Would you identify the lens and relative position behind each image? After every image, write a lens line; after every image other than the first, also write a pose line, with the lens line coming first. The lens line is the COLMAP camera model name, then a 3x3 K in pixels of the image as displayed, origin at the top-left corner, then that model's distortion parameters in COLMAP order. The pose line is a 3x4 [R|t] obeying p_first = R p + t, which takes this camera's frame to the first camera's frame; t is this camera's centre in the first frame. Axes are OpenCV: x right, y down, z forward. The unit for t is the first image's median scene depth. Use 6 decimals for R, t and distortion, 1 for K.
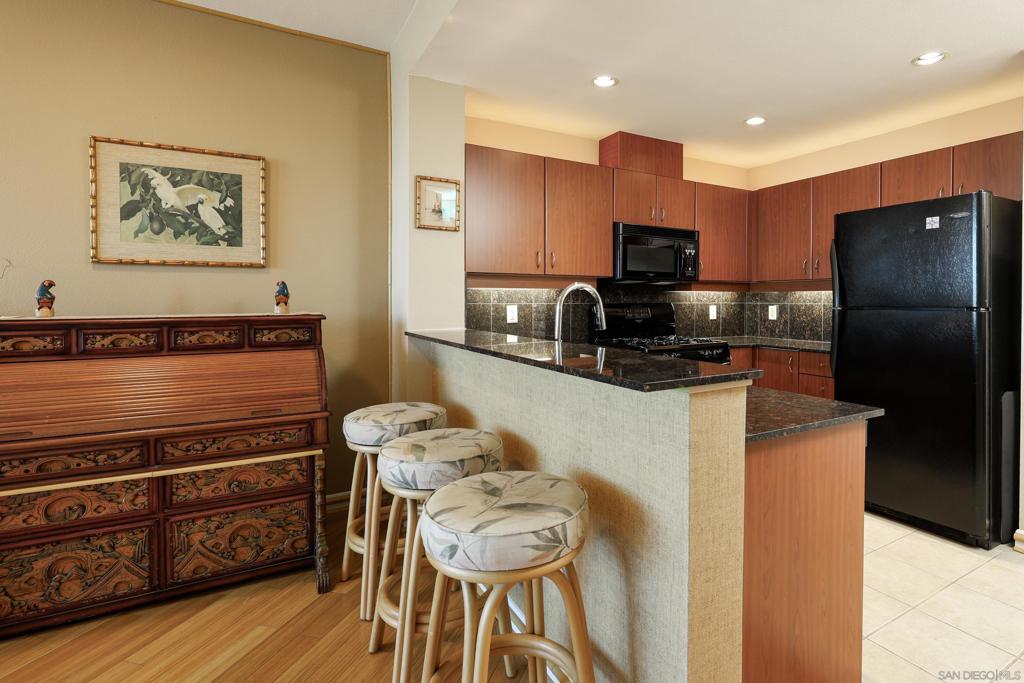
lens RADIAL K [[522.5, 0, 585.0], [0, 522.5, 307.0], [0, 0, 1]] dist [0.033841, -0.007315]
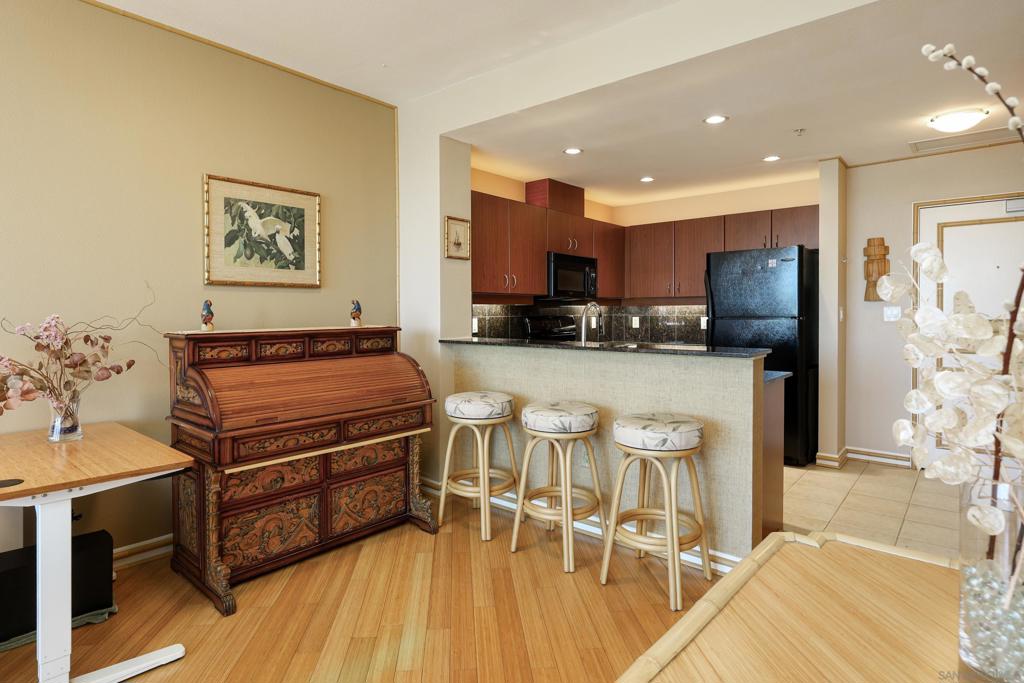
lens RADIAL K [[558.9, 0, 522.6], [0, 558.9, 315.5], [0, 0, 1]] dist [0.001137, 0.002686]
pose [[0.940717, -0.007056, 0.339120, -0.624554], [0.009231, 0.999946, -0.004803, -0.002551], [-0.339068, 0.007648, 0.940731, -0.330894]]
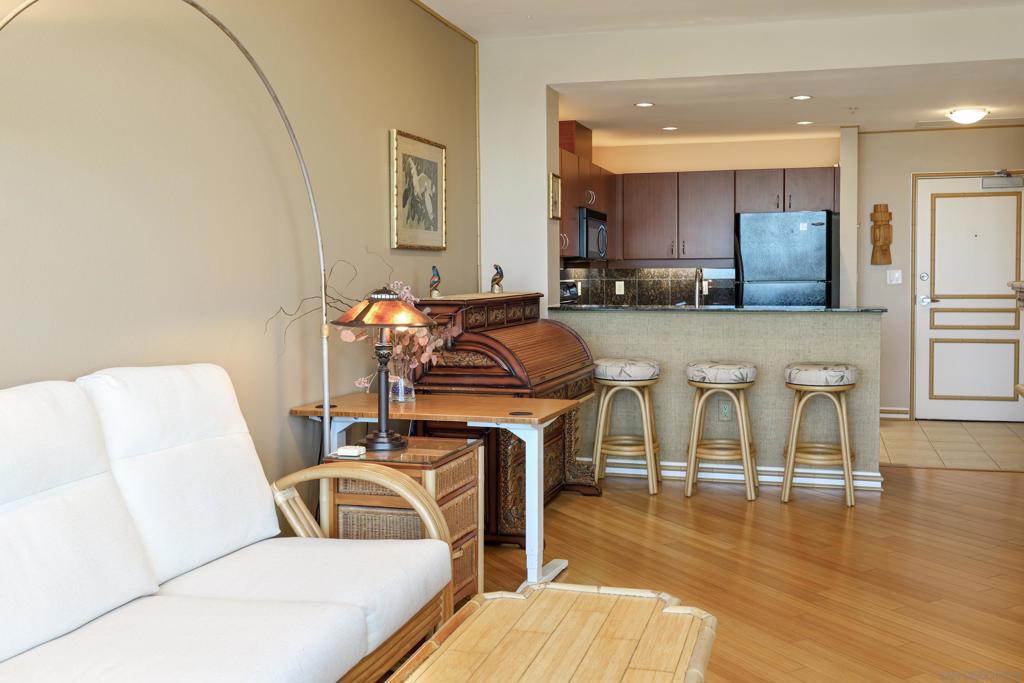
lens RADIAL K [[993.6, 0, 590.2], [0, 993.6, 315.5], [0, 0, 1]] dist [0.020269, 0.000000]
pose [[0.689325, -0.037249, 0.723494, -1.906793], [0.015301, 0.999203, 0.036864, -0.014289], [-0.724291, -0.014341, 0.689345, -0.594963]]
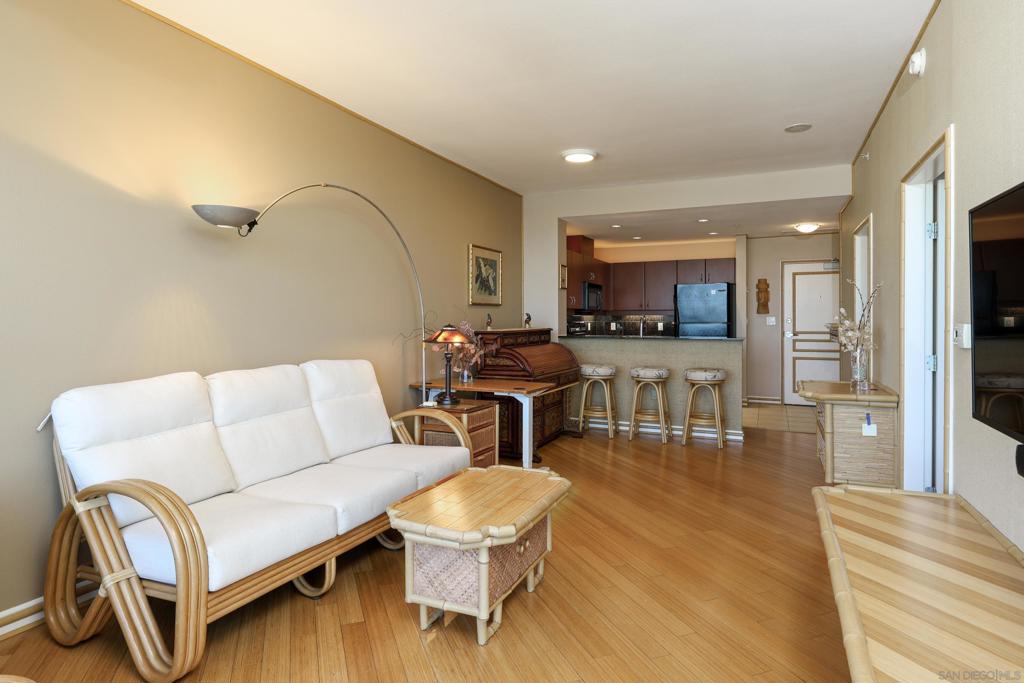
lens RADIAL K [[586.4, 0, 537.0], [0, 586.4, 318.0], [0, 0, 1]] dist [0.023784, -0.000071]
pose [[0.797022, -0.003360, 0.603941, -1.907478], [0.010685, 0.999906, -0.008539, -0.007508], [-0.603855, 0.013259, 0.796984, -0.890020]]
